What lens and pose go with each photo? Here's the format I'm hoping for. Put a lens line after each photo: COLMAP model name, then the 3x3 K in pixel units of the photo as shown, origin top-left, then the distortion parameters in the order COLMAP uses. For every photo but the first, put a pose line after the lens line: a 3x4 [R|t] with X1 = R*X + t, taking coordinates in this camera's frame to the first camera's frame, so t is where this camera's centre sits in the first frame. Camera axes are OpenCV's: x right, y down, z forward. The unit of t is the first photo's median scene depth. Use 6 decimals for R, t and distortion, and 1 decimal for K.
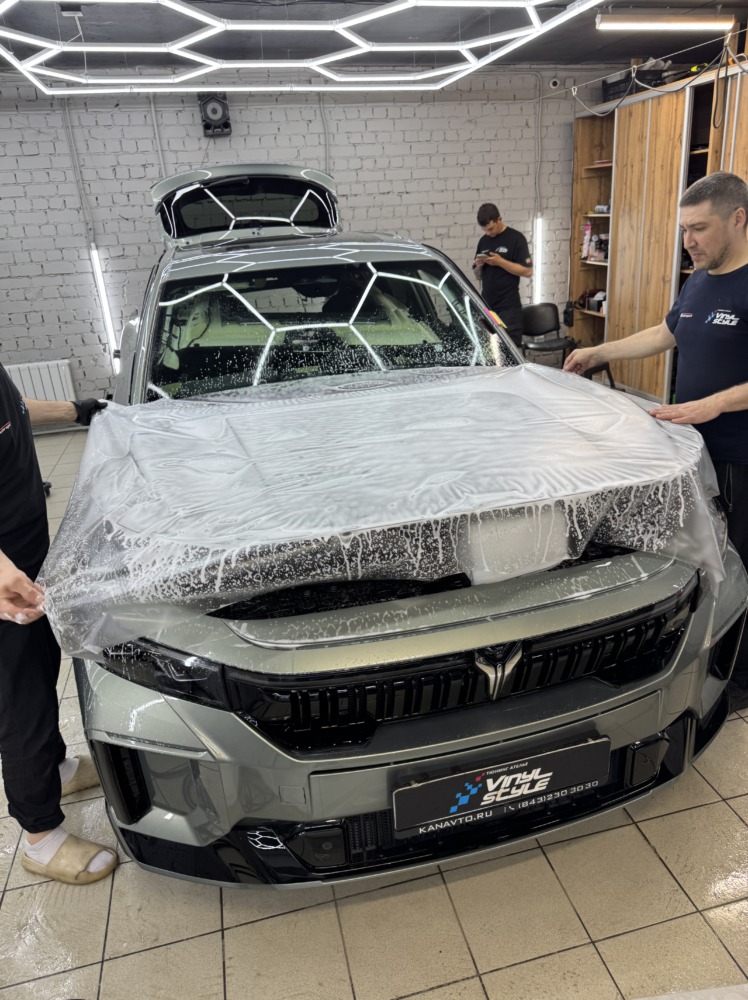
lens RADIAL K [[741.3, 0, 374.0], [0, 741.3, 500.0], [0, 0, 1]] dist [0.011549, -0.002990]
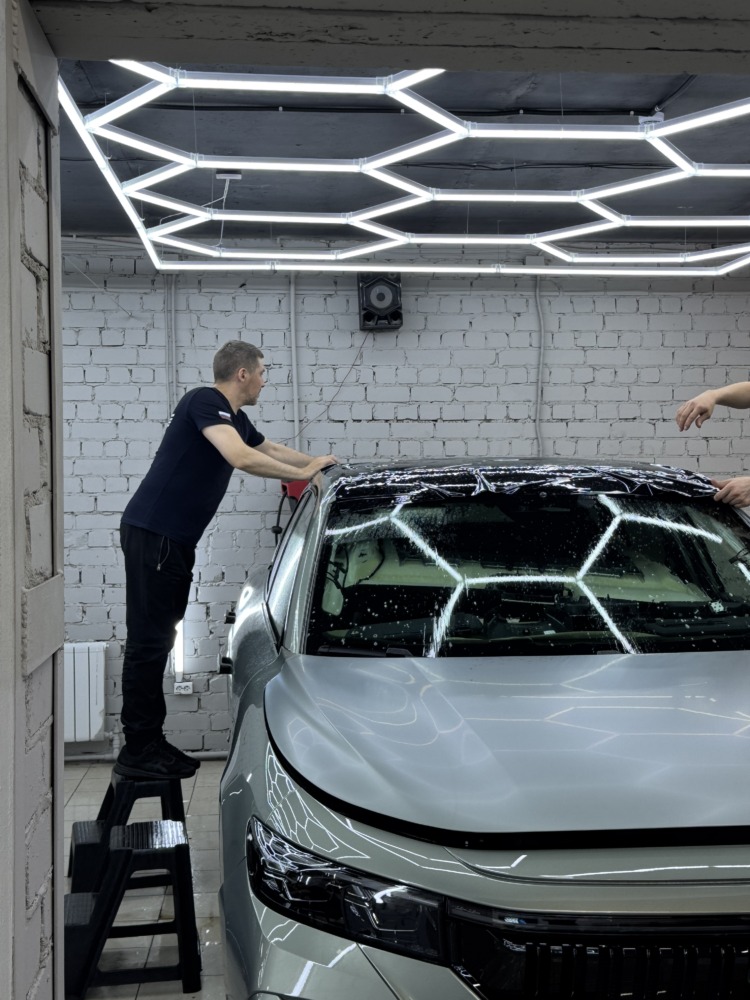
lens RADIAL K [[1418.6, 0, 375.0], [0, 1418.6, 500.0], [0, 0, 1]] dist [0.182778, -0.006416]
pose [[0.987474, 0.050295, -0.149550, -0.014691], [-0.097772, 0.938974, -0.329801, 0.081966], [0.123836, 0.340291, 0.932130, -0.152141]]
